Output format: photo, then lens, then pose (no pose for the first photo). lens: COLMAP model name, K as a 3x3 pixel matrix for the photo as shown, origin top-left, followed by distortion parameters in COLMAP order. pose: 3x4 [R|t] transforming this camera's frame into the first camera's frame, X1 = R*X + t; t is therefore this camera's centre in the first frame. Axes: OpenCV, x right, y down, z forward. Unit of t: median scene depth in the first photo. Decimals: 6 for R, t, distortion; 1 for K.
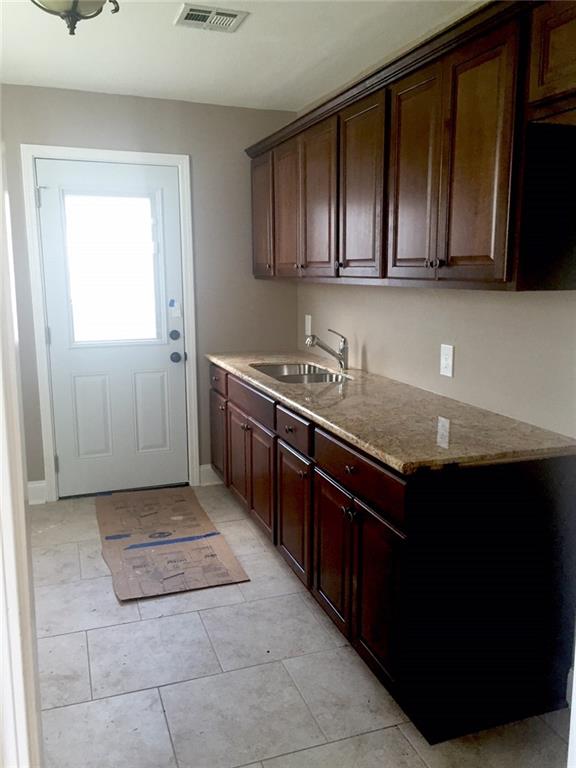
lens RADIAL K [[648.9, 0, 292.6], [0, 648.9, 387.2], [0, 0, 1]] dist [0.039185, -0.030930]
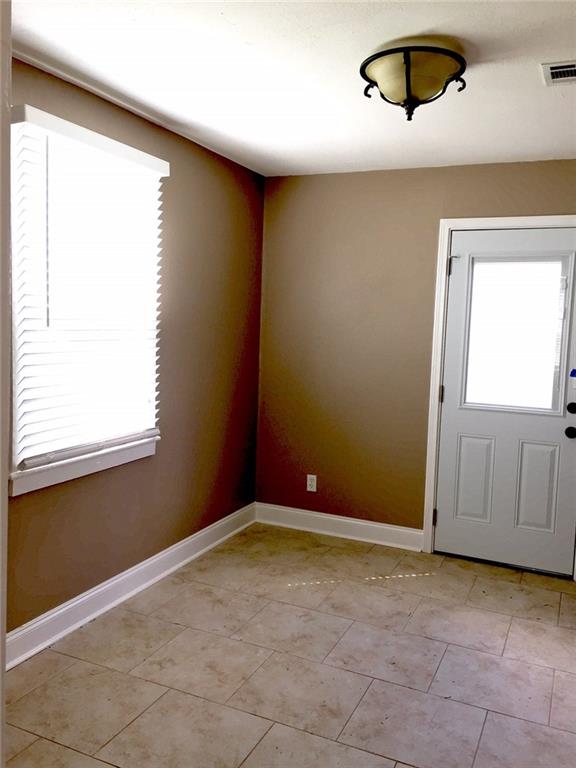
lens RADIAL K [[648.9, 0, 293.8], [0, 648.9, 380.6], [0, 0, 1]] dist [0.039185, -0.030930]
pose [[0.720425, 0.089192, -0.687774, 0.194705], [-0.165875, 0.985073, -0.046002, -0.013339], [0.673405, 0.147226, 0.724466, 0.083276]]
